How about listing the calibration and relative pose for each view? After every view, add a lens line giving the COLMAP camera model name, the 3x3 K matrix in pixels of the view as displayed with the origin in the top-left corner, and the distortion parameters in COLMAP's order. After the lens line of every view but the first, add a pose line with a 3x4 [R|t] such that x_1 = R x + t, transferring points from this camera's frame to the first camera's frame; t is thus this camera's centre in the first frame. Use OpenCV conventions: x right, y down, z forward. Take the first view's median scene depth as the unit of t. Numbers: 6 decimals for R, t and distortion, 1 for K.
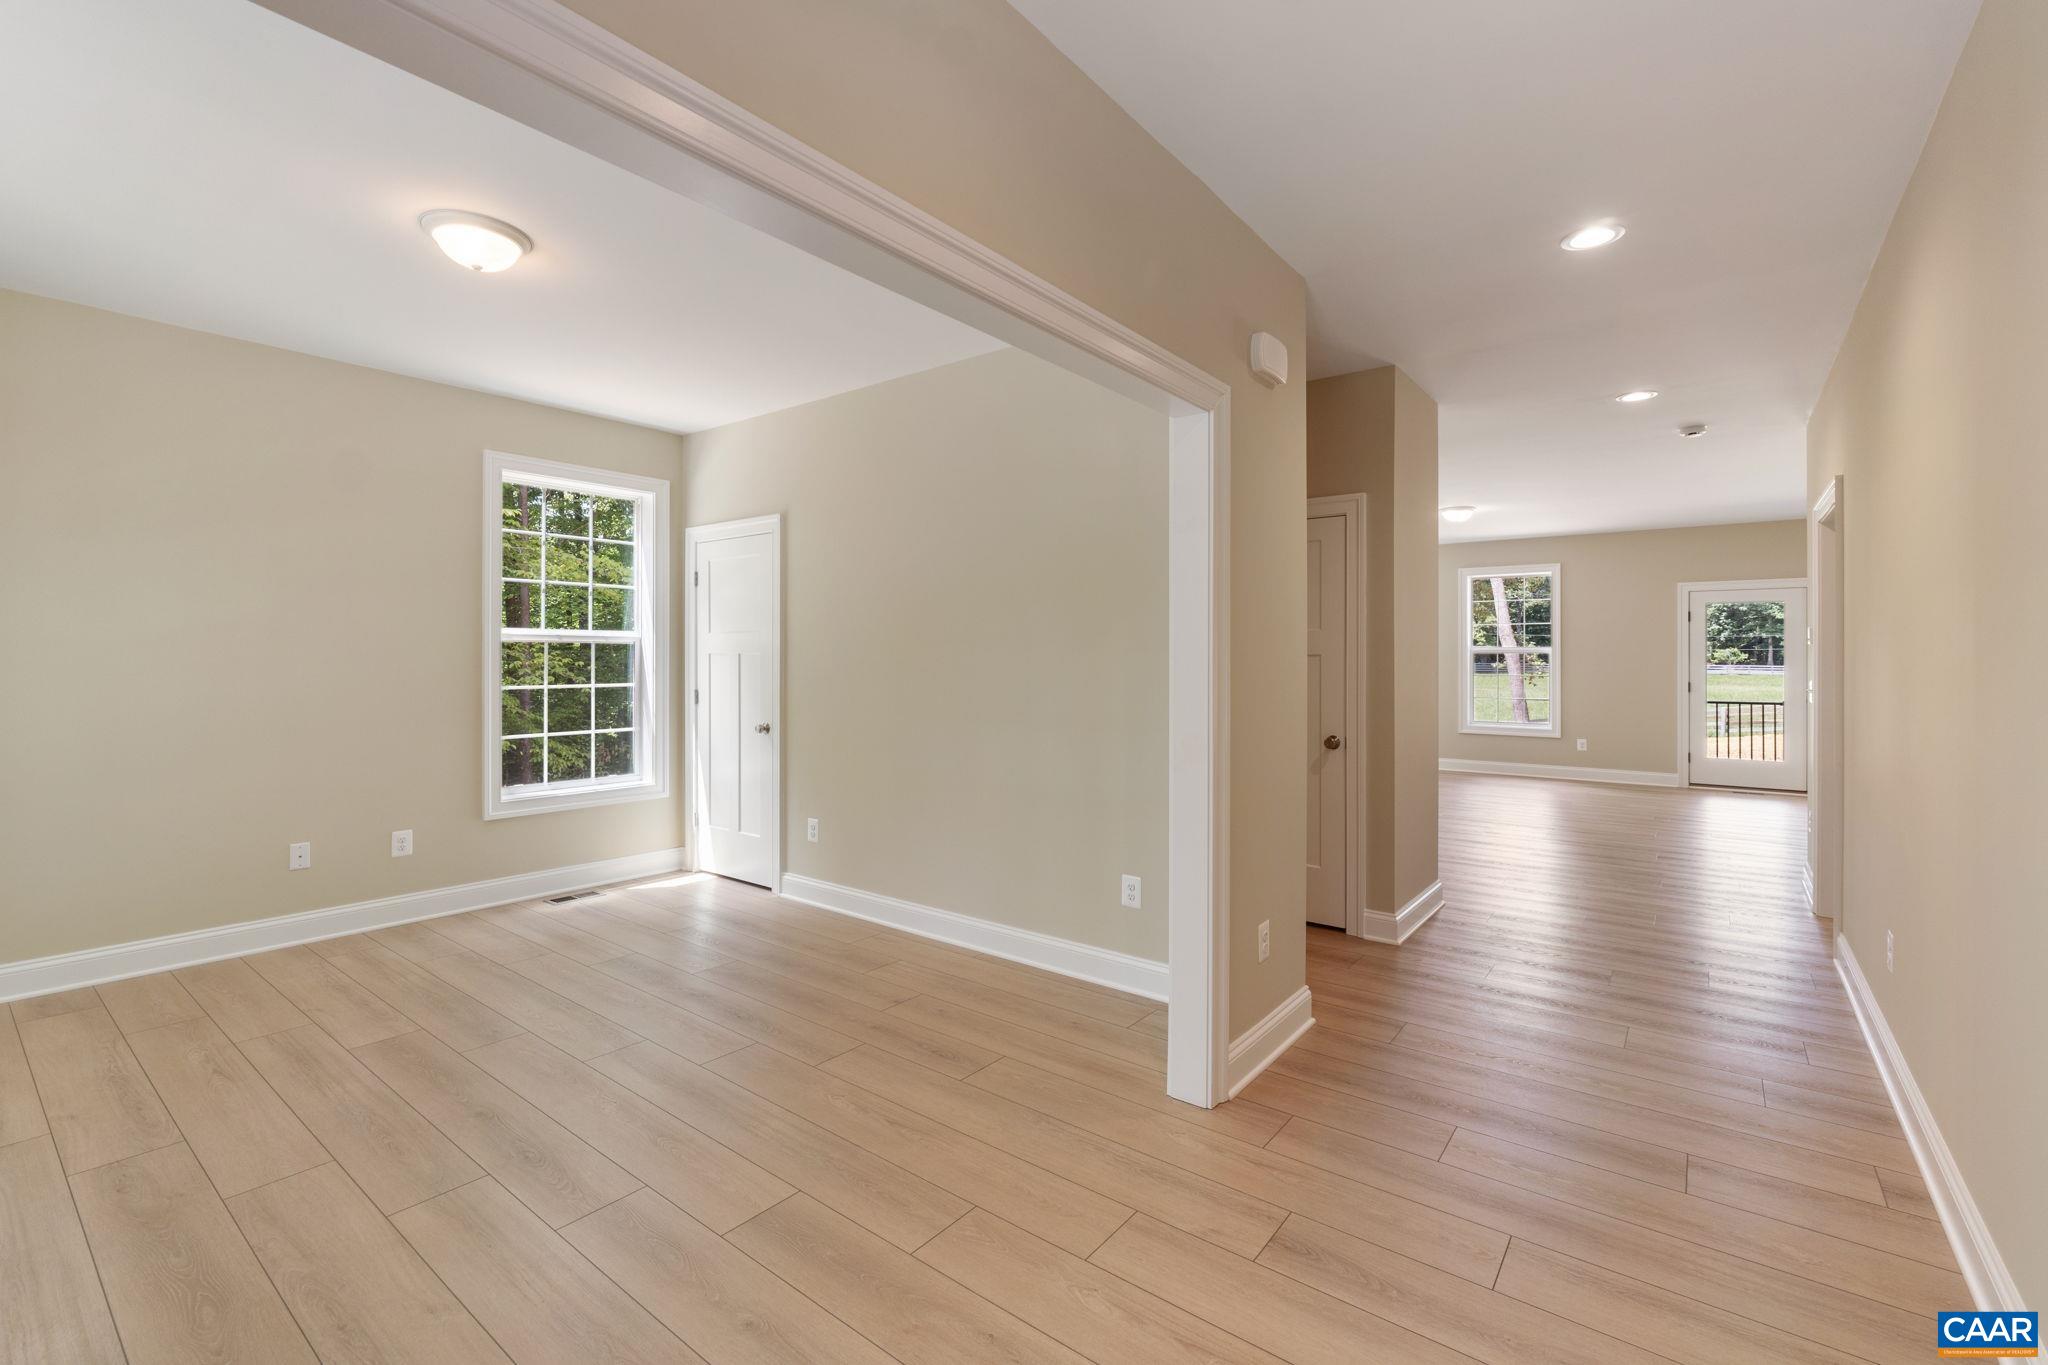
lens RADIAL K [[884.4, 0, 1025.6], [0, 884.4, 669.9], [0, 0, 1]] dist [0.001378, 0.000384]
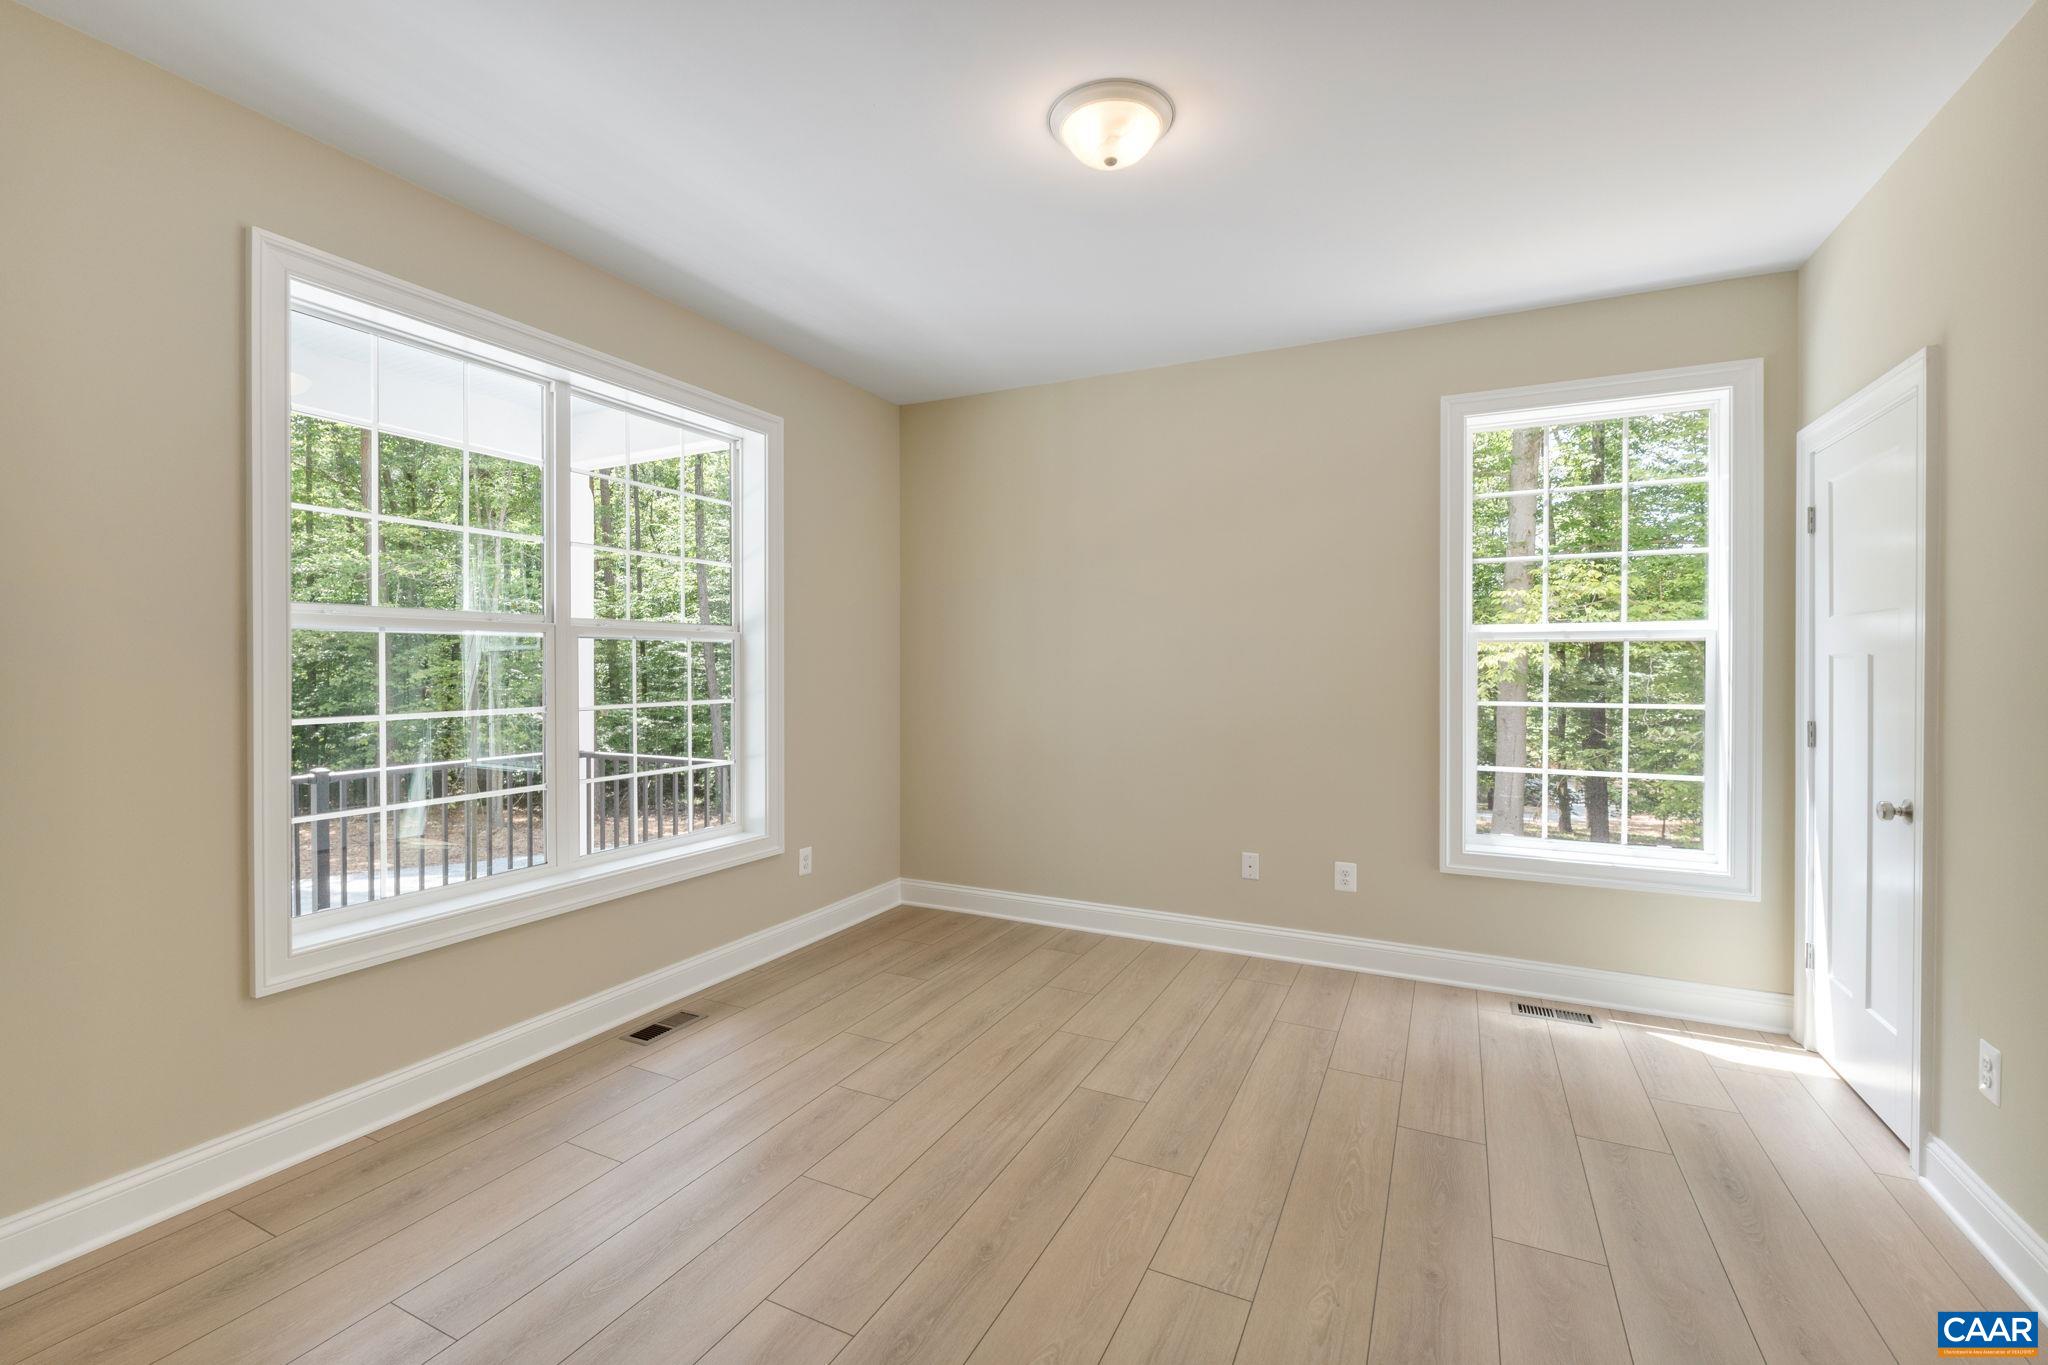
lens RADIAL K [[884.4, 0, 1021.0], [0, 884.4, 674.0], [0, 0, 1]] dist [0.001378, 0.000384]
pose [[0.200037, 0.005084, -0.979775, 0.074834], [-0.012245, 0.999921, 0.002688, -0.002431], [0.979712, 0.011460, 0.200084, 0.441502]]
